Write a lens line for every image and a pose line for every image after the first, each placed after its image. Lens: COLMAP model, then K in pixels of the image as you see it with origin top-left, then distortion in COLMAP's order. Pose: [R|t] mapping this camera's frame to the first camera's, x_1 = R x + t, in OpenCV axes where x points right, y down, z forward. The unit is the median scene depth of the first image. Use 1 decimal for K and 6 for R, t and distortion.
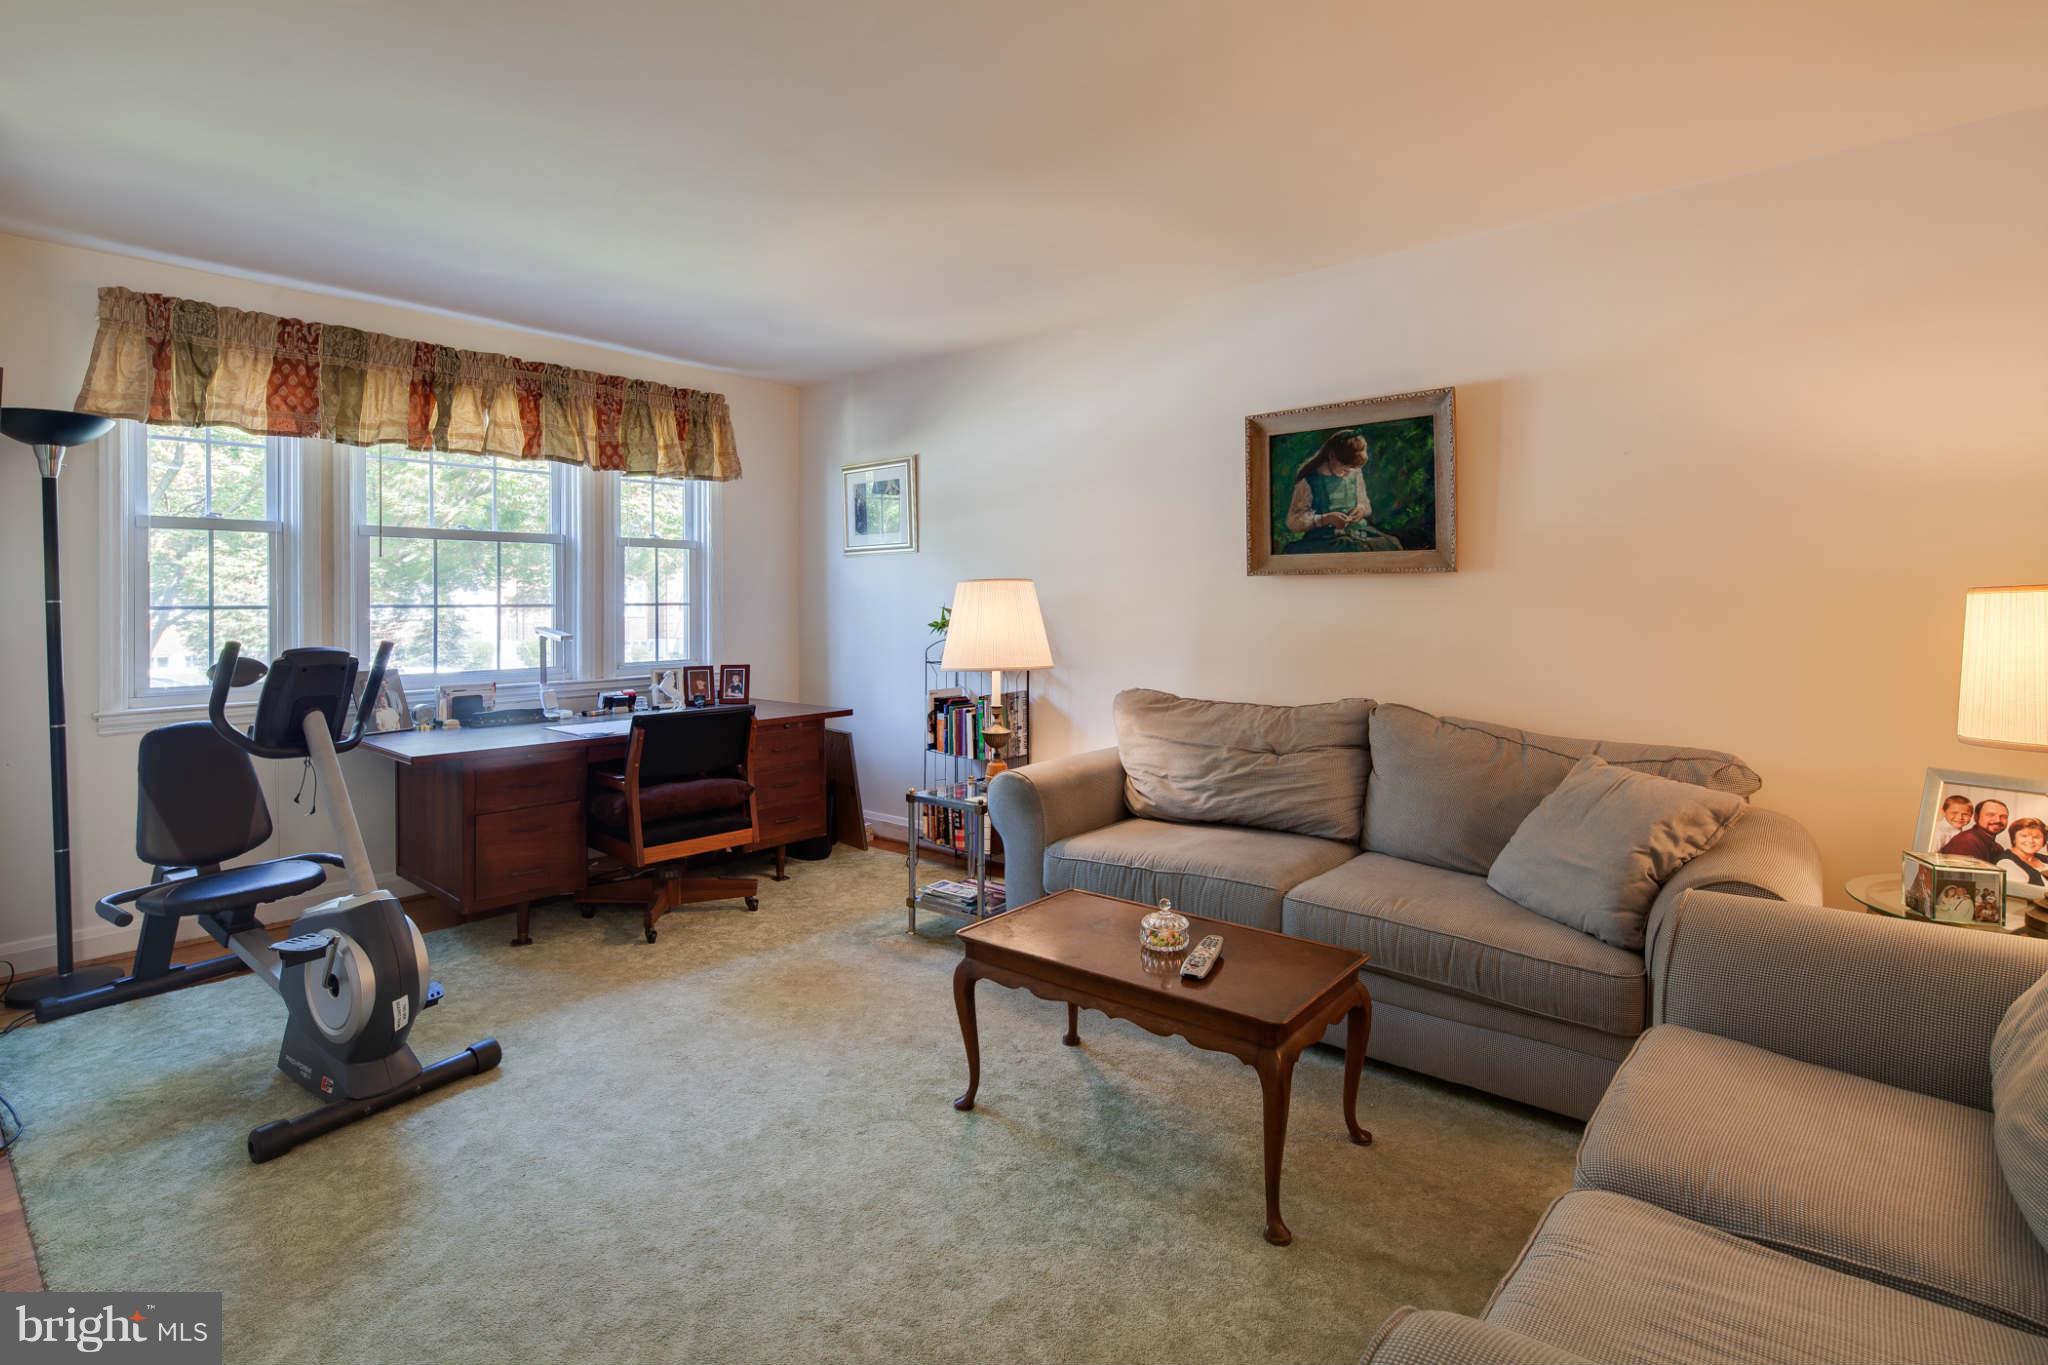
lens RADIAL K [[989.3, 0, 1033.6], [0, 989.3, 604.8], [0, 0, 1]] dist [0.005917, -0.004787]
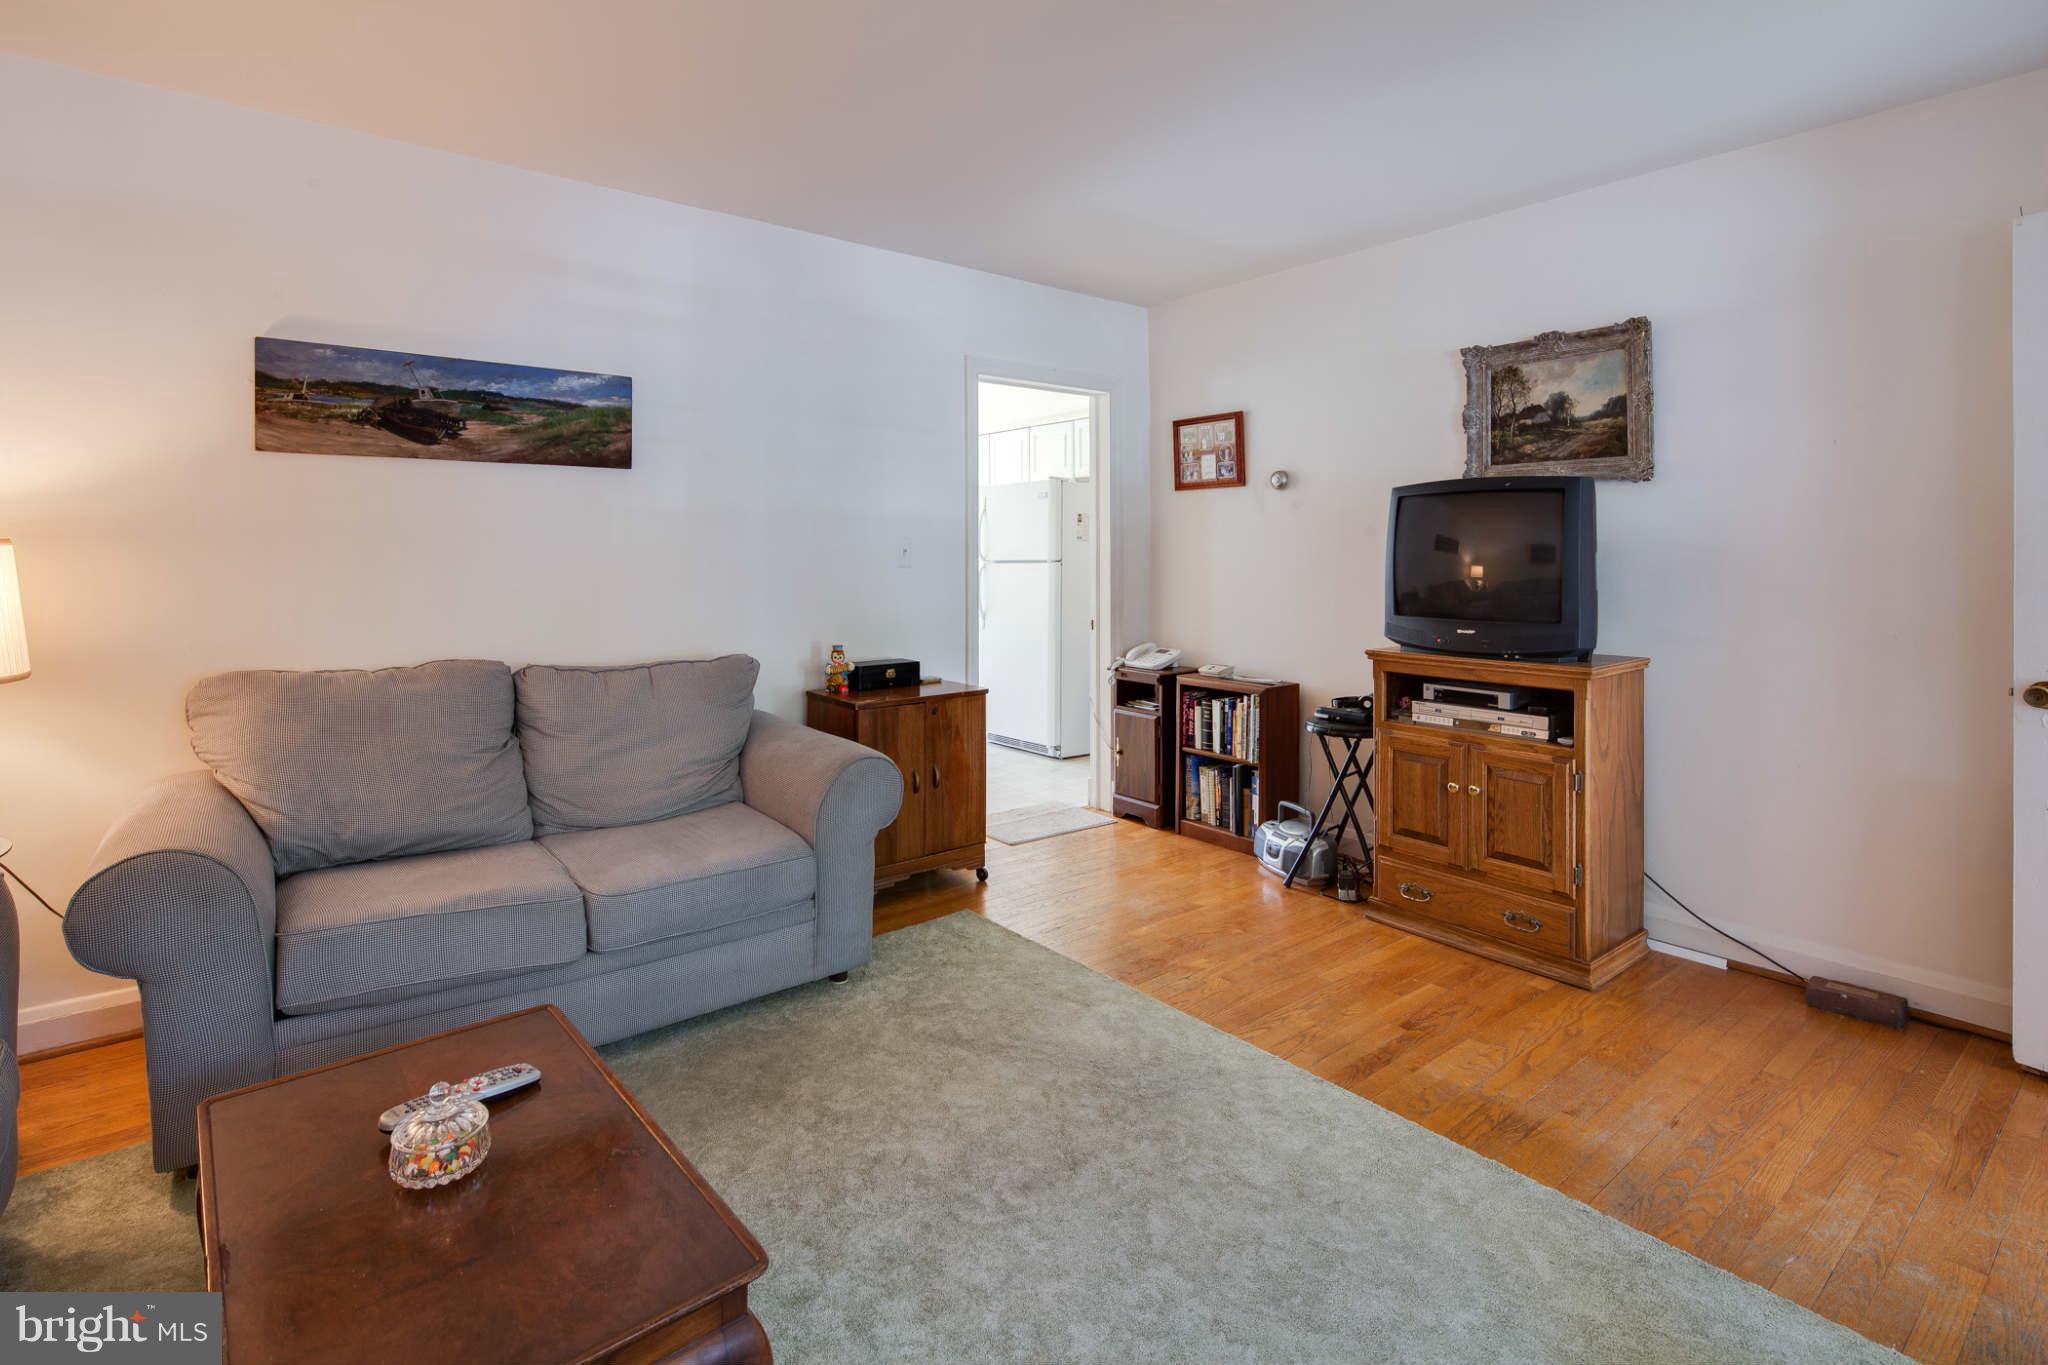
lens RADIAL K [[989.3, 0, 1019.9], [0, 989.3, 557.1], [0, 0, 1]] dist [0.005917, -0.004787]
pose [[-0.982068, 0.002326, 0.188511, -0.189489], [0.003620, 0.999972, 0.006519, -0.001552], [-0.188491, 0.007084, -0.982049, 0.956990]]
